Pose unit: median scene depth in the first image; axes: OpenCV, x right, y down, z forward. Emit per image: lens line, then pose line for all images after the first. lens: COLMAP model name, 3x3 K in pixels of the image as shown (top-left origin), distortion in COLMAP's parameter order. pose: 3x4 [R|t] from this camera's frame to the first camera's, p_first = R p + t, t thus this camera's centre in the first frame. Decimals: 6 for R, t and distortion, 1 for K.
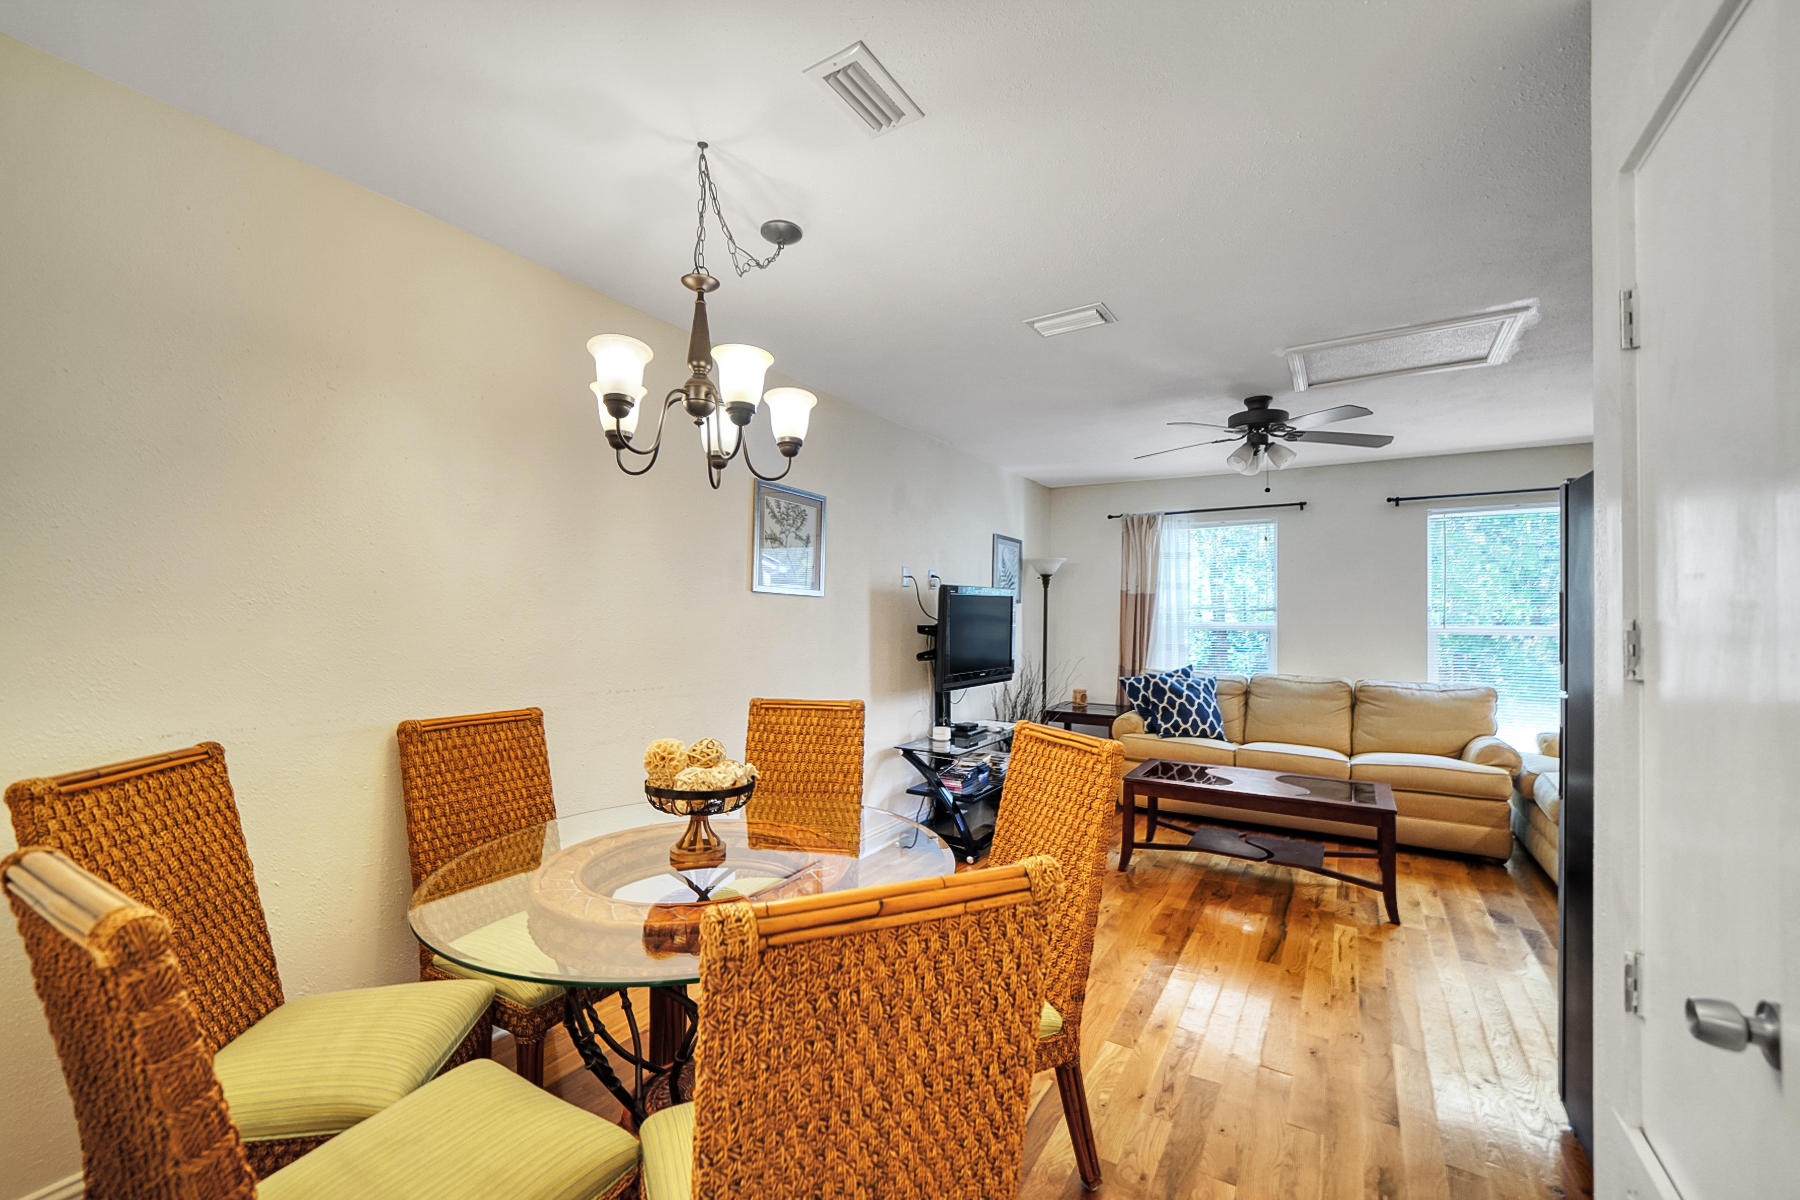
lens RADIAL K [[721.3, 0, 897.9], [0, 721.3, 609.8], [0, 0, 1]] dist [-0.002003, -0.000100]
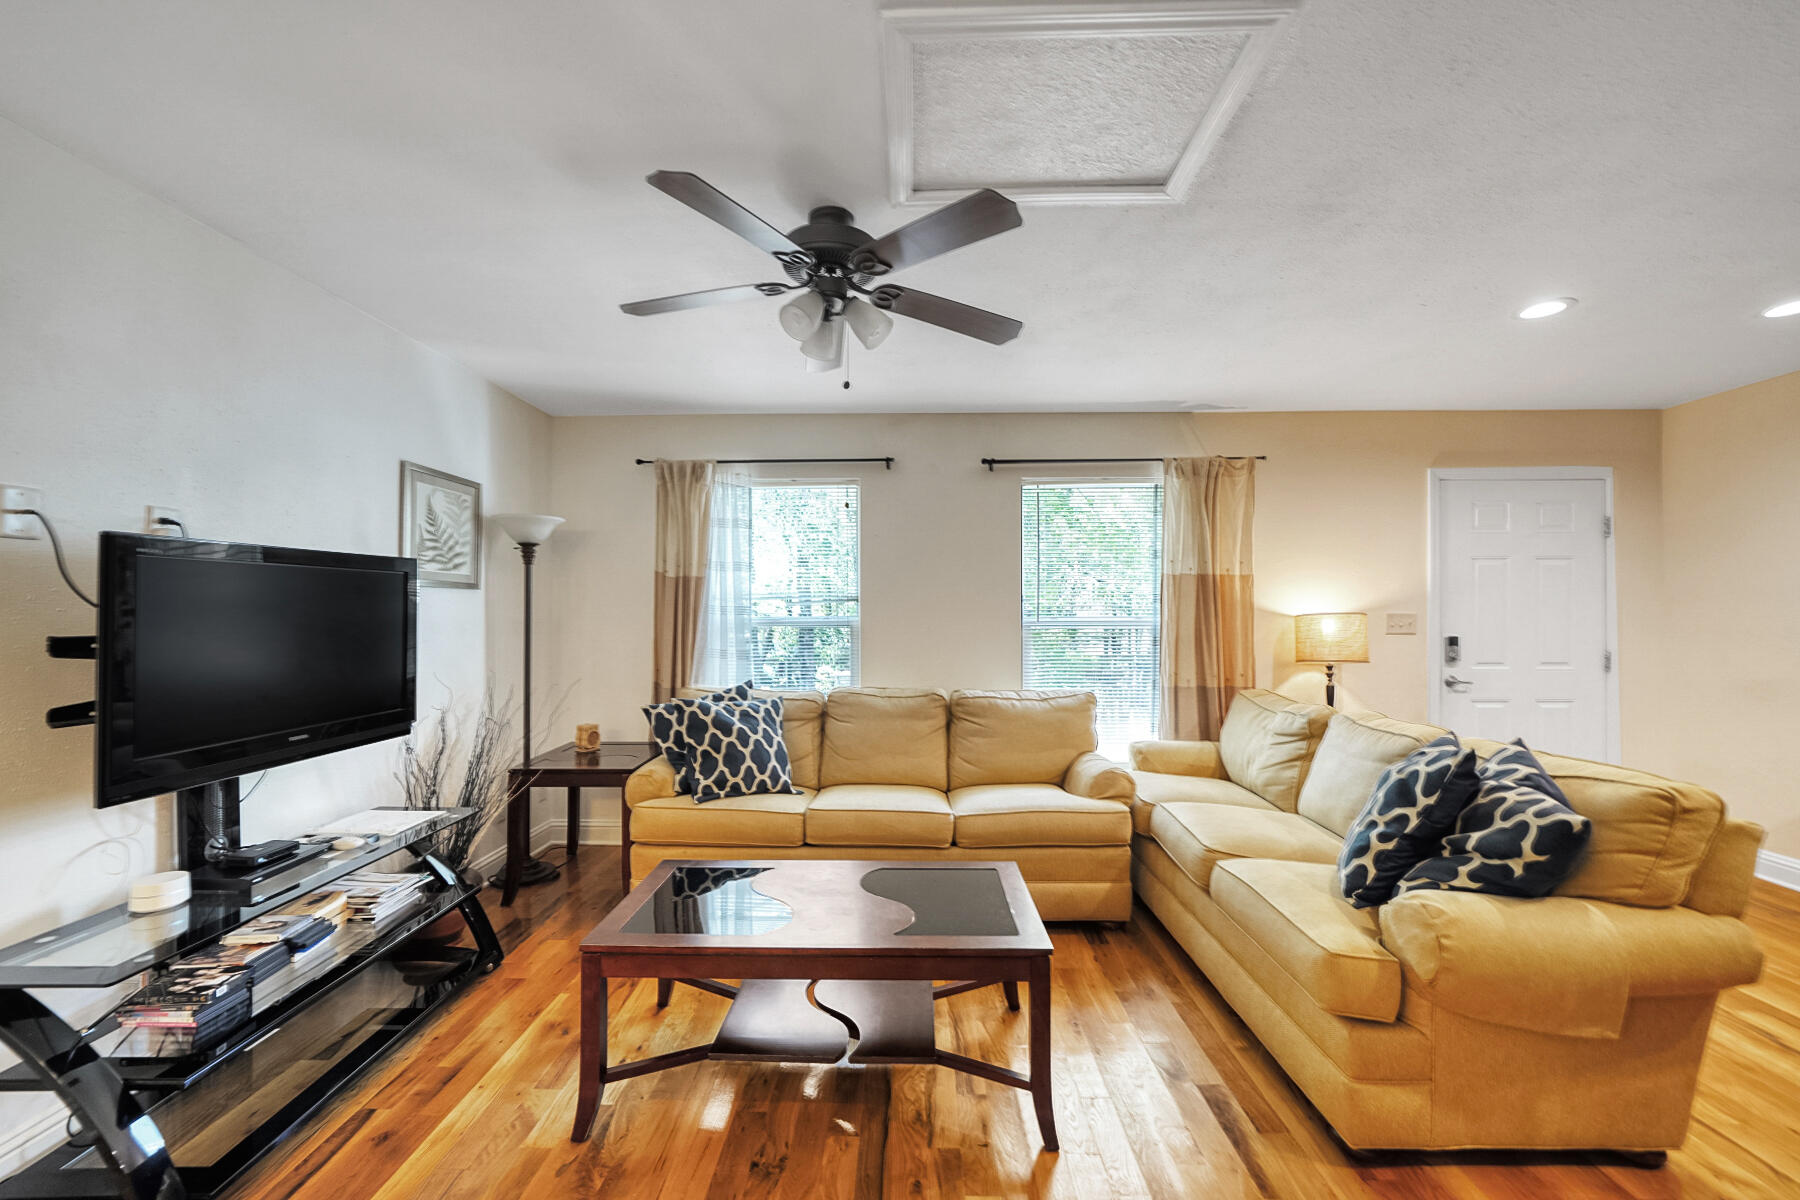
lens RADIAL K [[717.2, 0, 892.5], [0, 717.2, 602.7], [0, 0, 1]] dist [-0.001497, -0.000213]
pose [[0.860880, -0.003324, 0.508797, 0.191010], [0.003865, 0.999993, -0.000007, 0.003978], [-0.508794, 0.001972, 0.860886, 0.370171]]
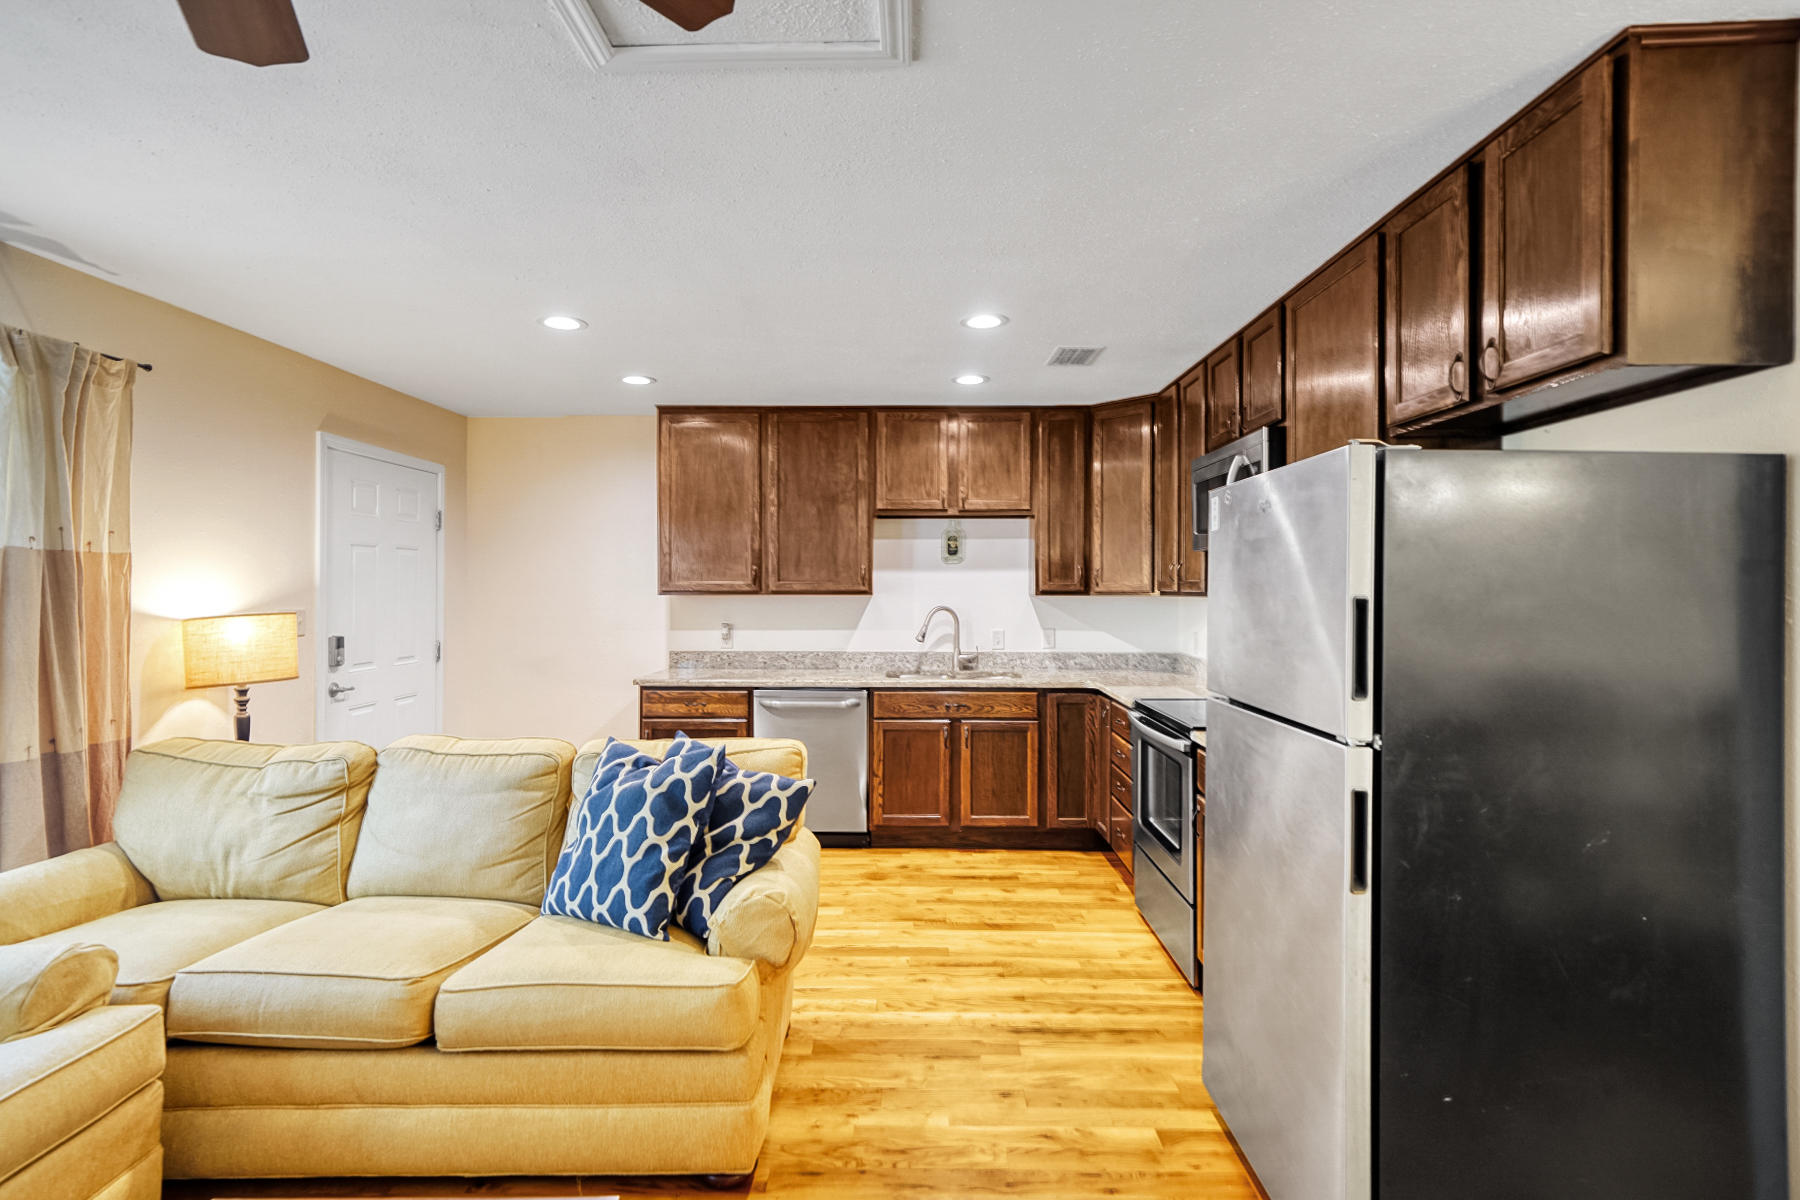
lens RADIAL K [[862.2, 0, 901.2], [0, 862.2, 568.1], [0, 0, 1]] dist [-0.000584, 0.013975]
pose [[-0.515845, 0.008188, 0.856643, 0.164913], [-0.014998, 0.999715, -0.018588, -0.013224], [-0.856551, -0.022437, -0.515575, 0.715483]]
